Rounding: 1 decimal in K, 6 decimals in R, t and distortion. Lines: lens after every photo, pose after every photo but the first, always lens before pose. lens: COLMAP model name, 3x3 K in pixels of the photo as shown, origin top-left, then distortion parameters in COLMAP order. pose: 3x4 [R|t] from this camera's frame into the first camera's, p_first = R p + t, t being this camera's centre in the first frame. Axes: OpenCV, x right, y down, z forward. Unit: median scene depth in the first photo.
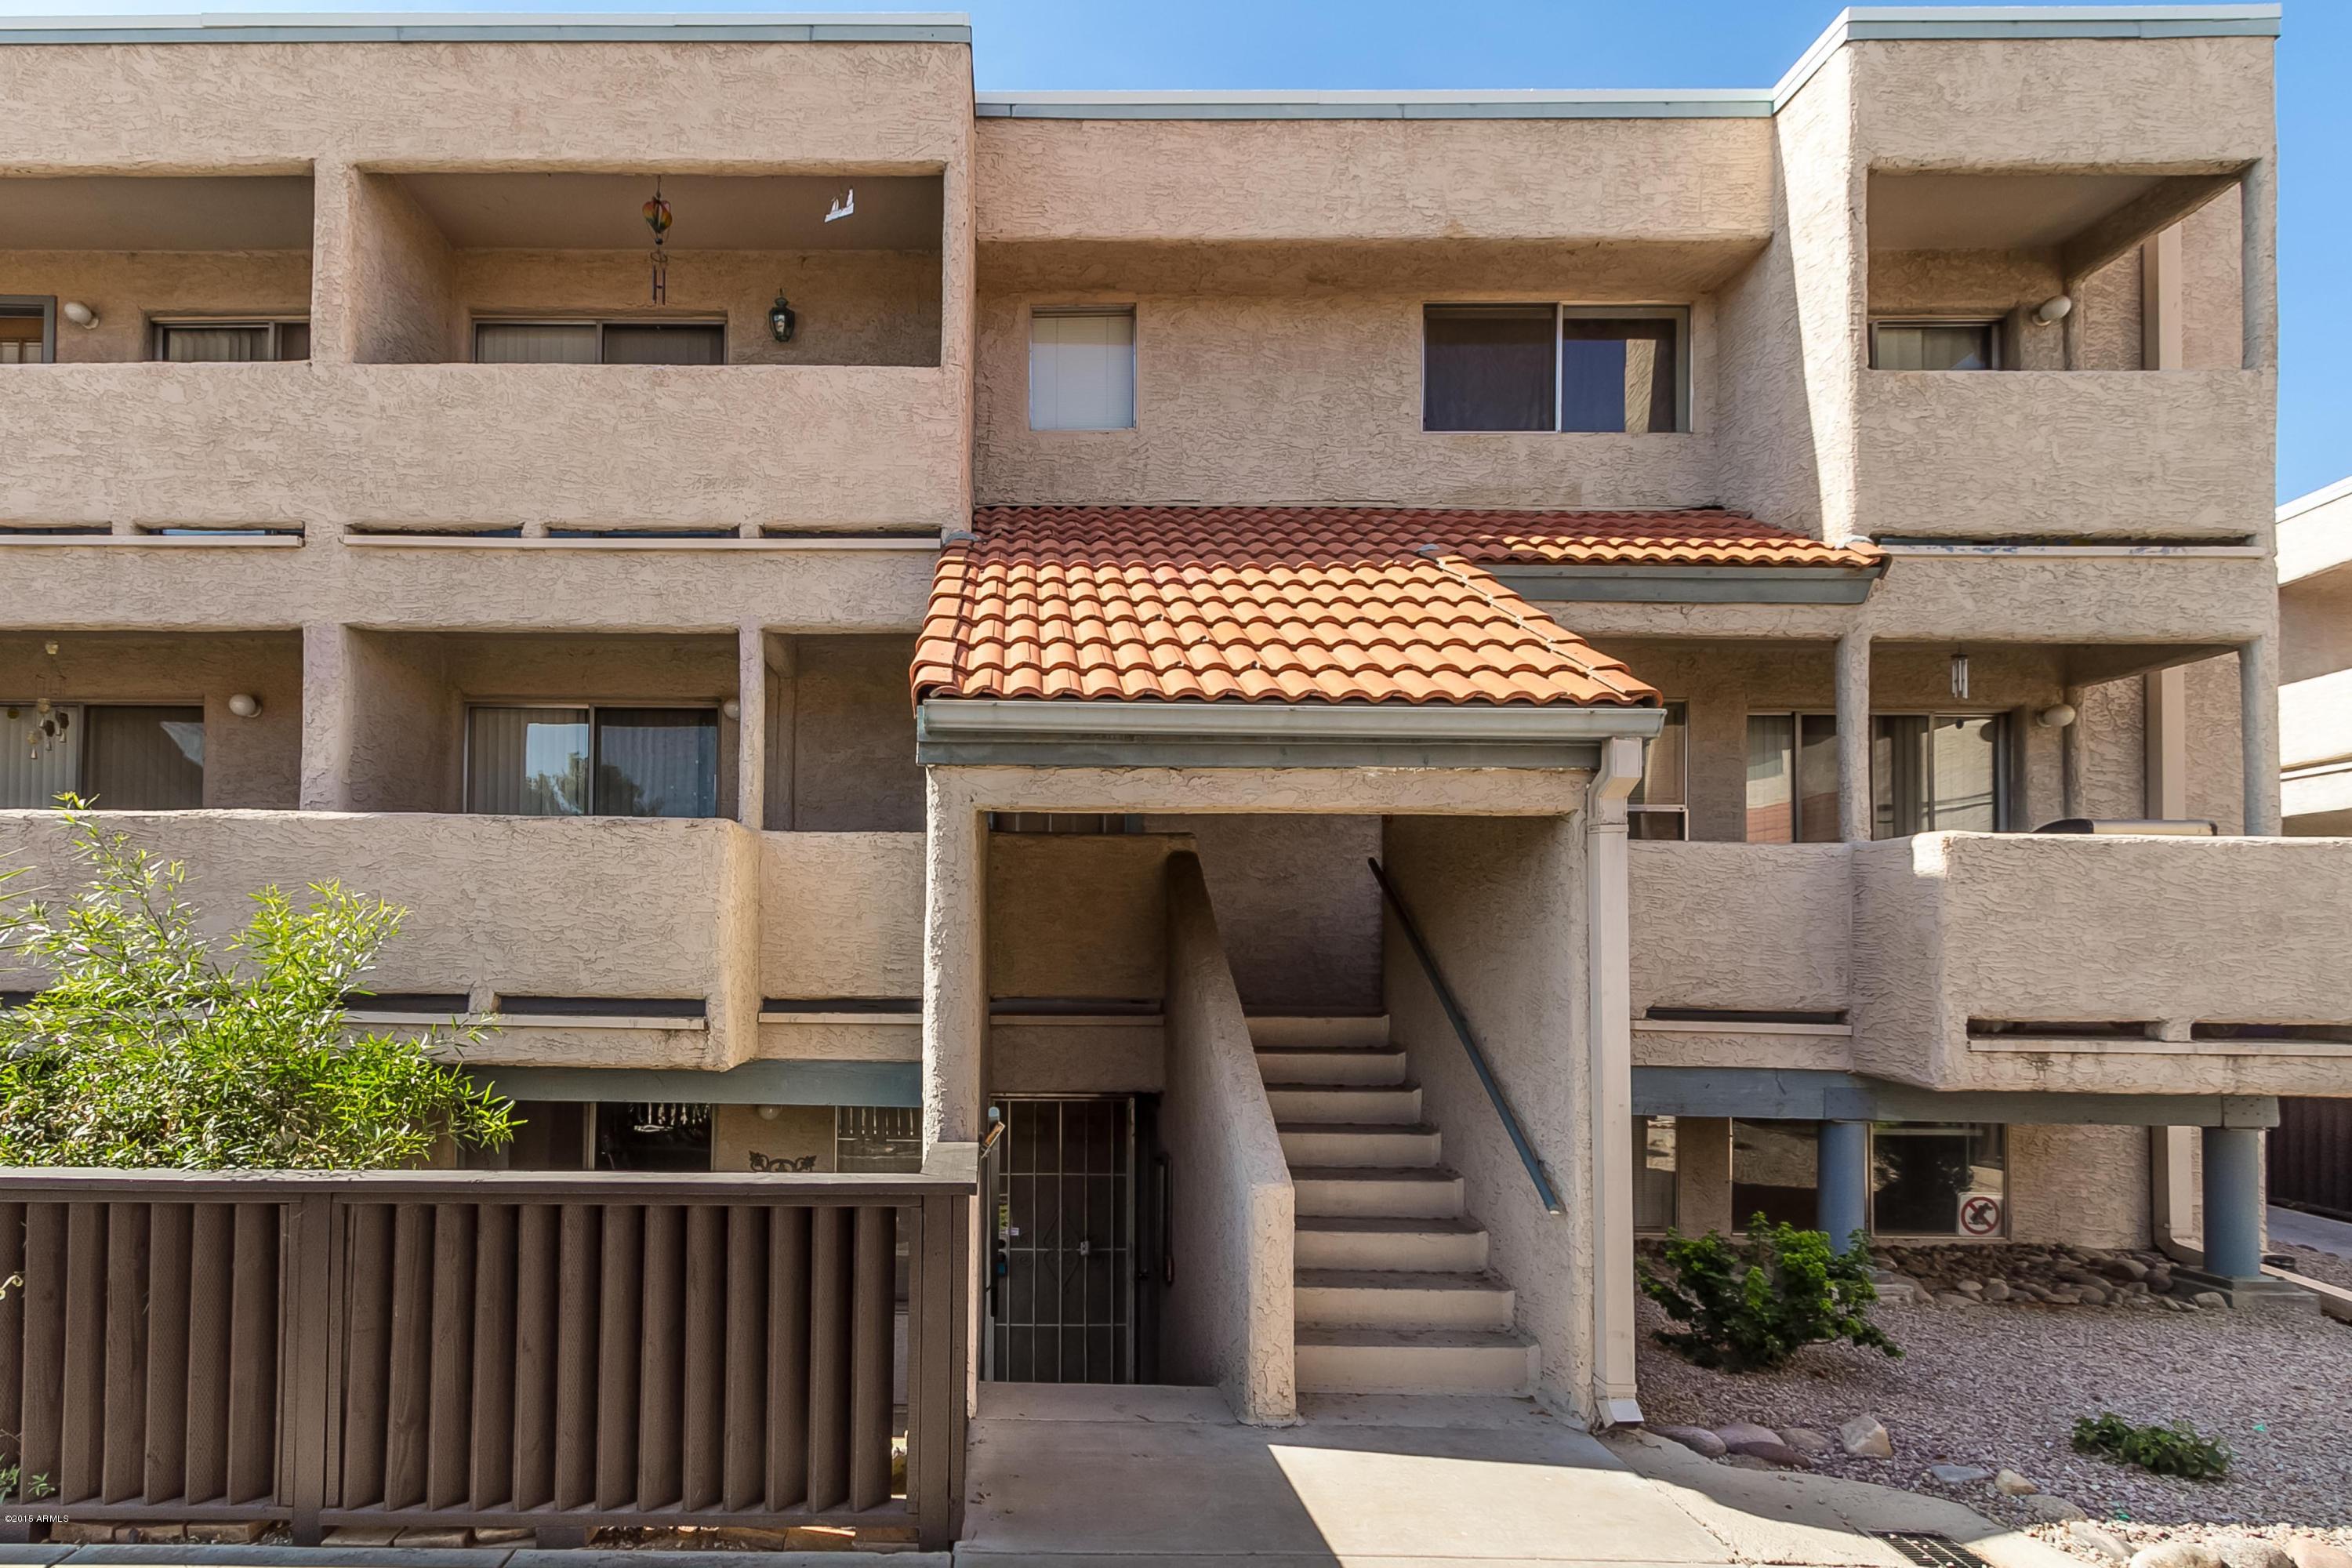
lens RADIAL K [[1225.6, 0, 1174.8], [0, 1225.6, 889.1], [0, 0, 1]] dist [0.013206, -0.006815]
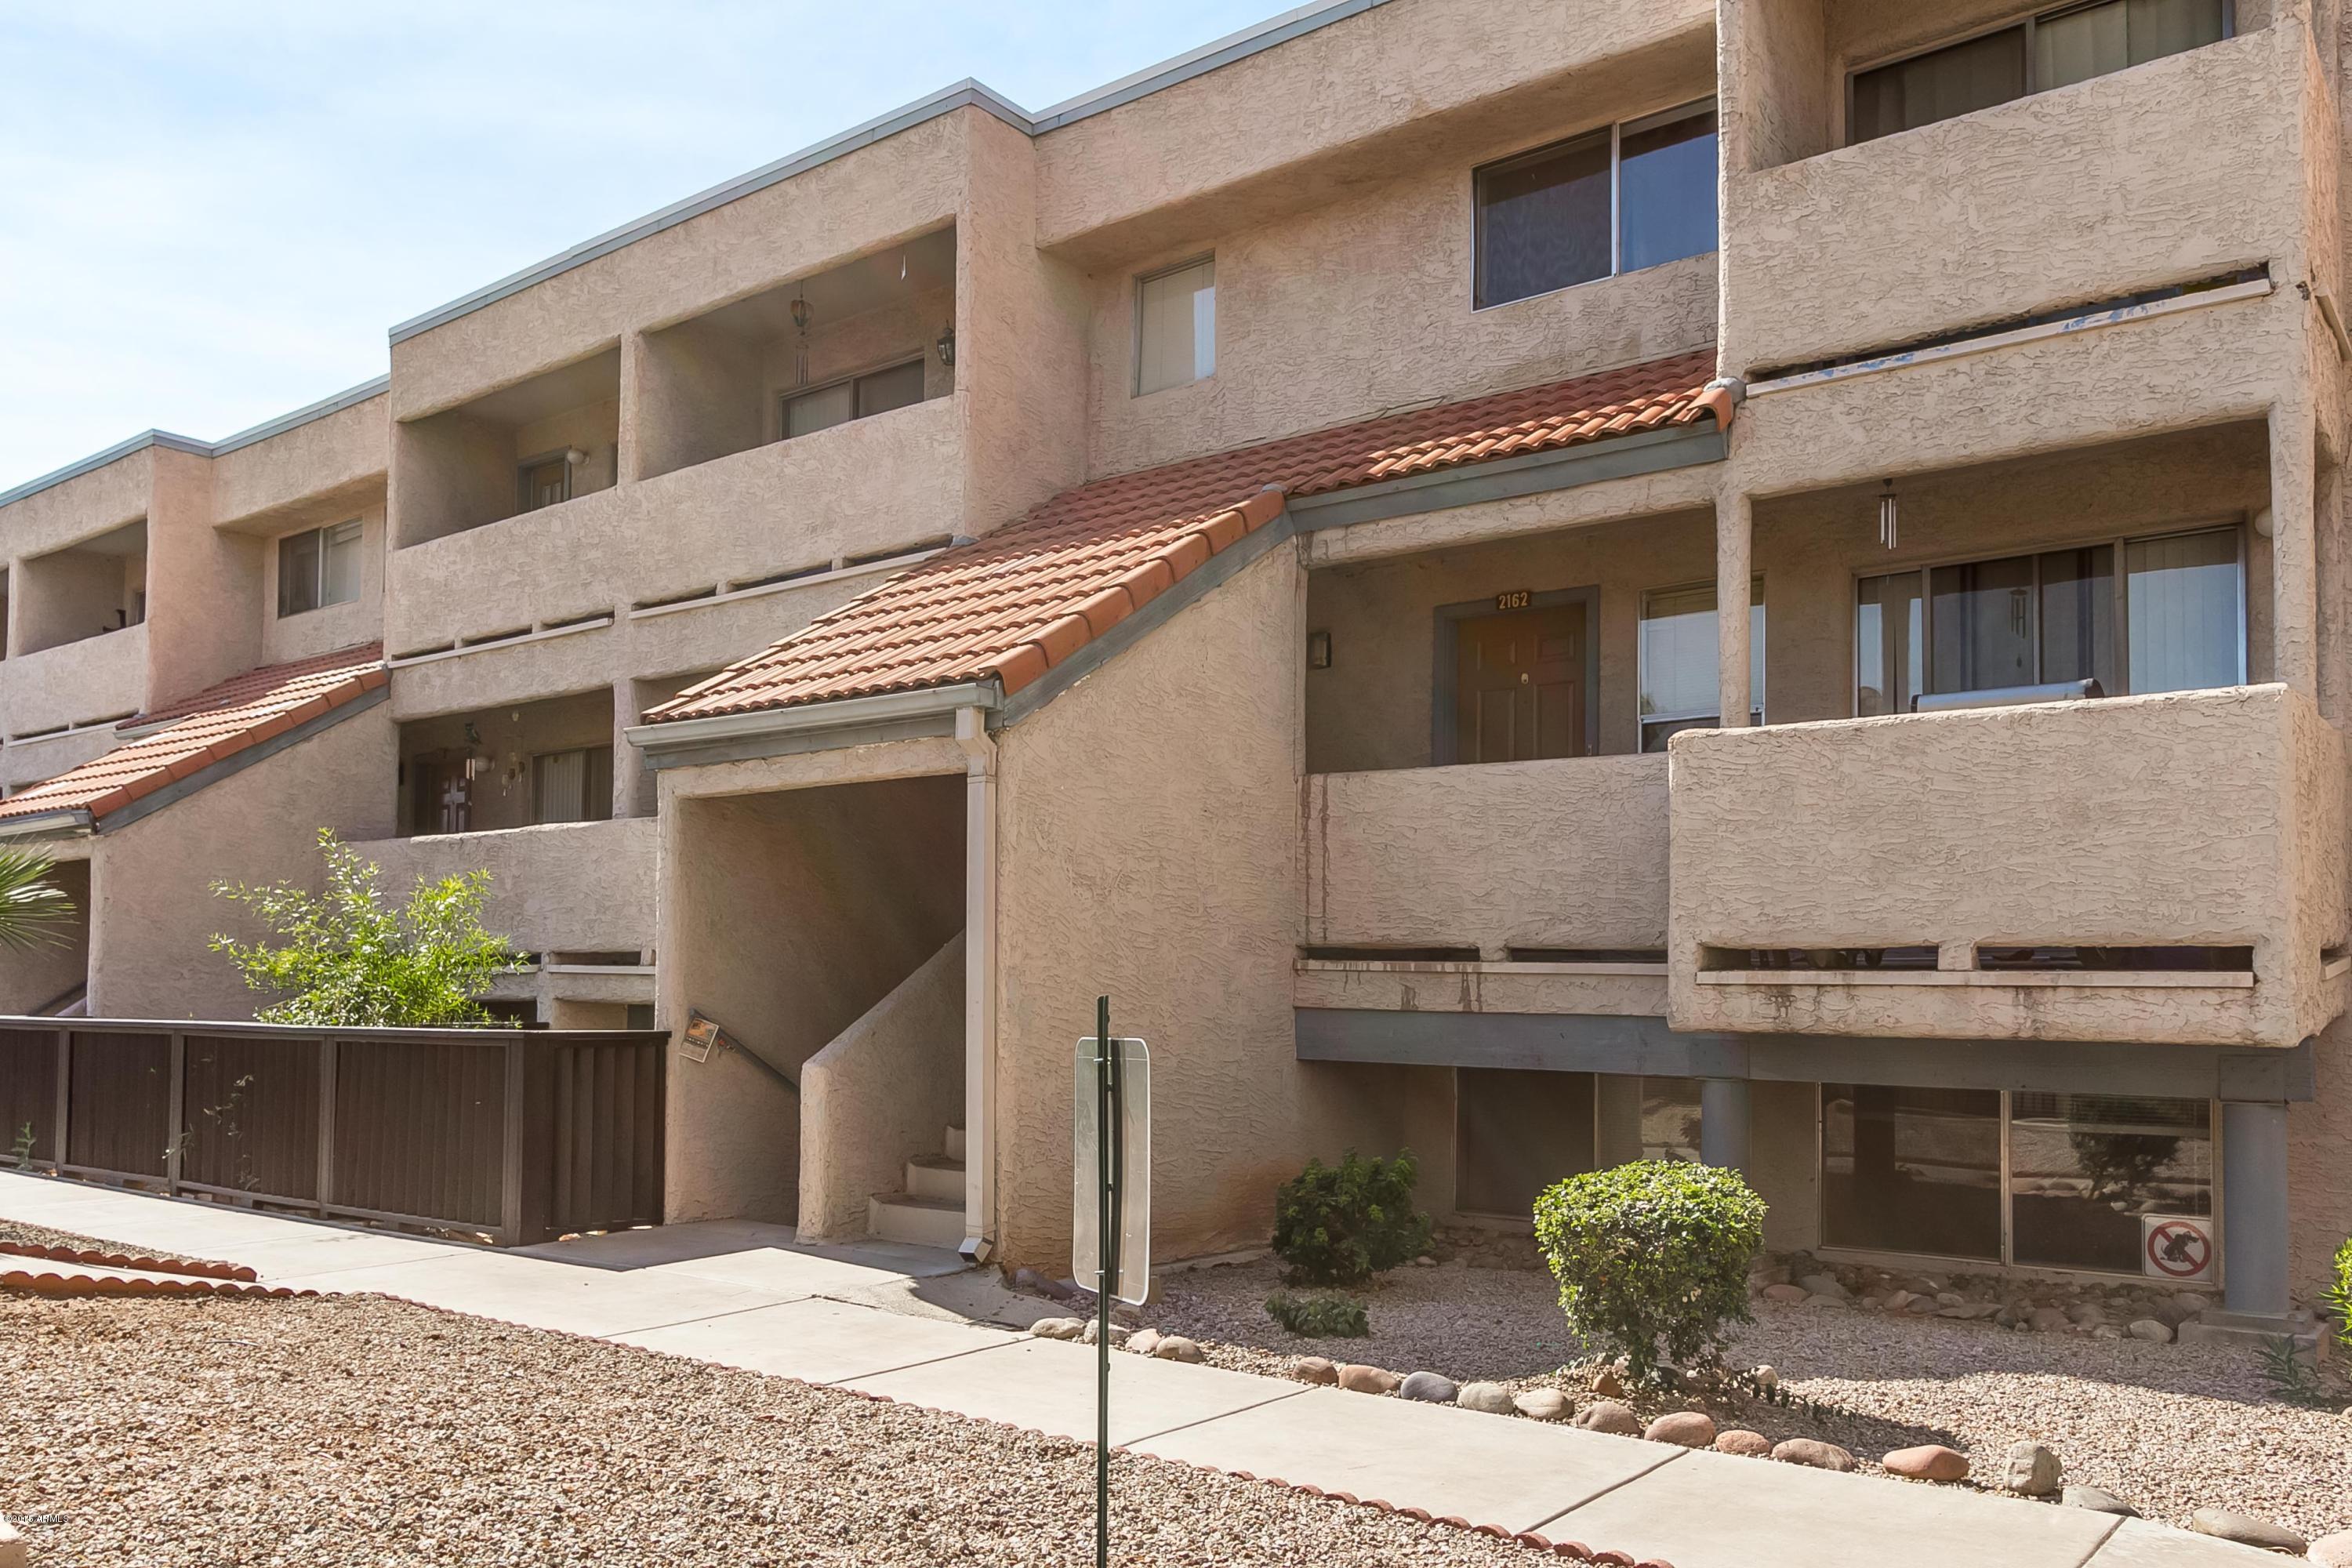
lens RADIAL K [[1838.8, 0, 1176.0], [0, 1838.8, 784.0], [0, 0, 1]] dist [0.007454, 0.002509]
pose [[0.789829, -0.073688, -0.608884, 0.997833], [0.045000, 0.997043, -0.062291, 0.048394], [0.611674, 0.021800, 0.790810, -0.209611]]
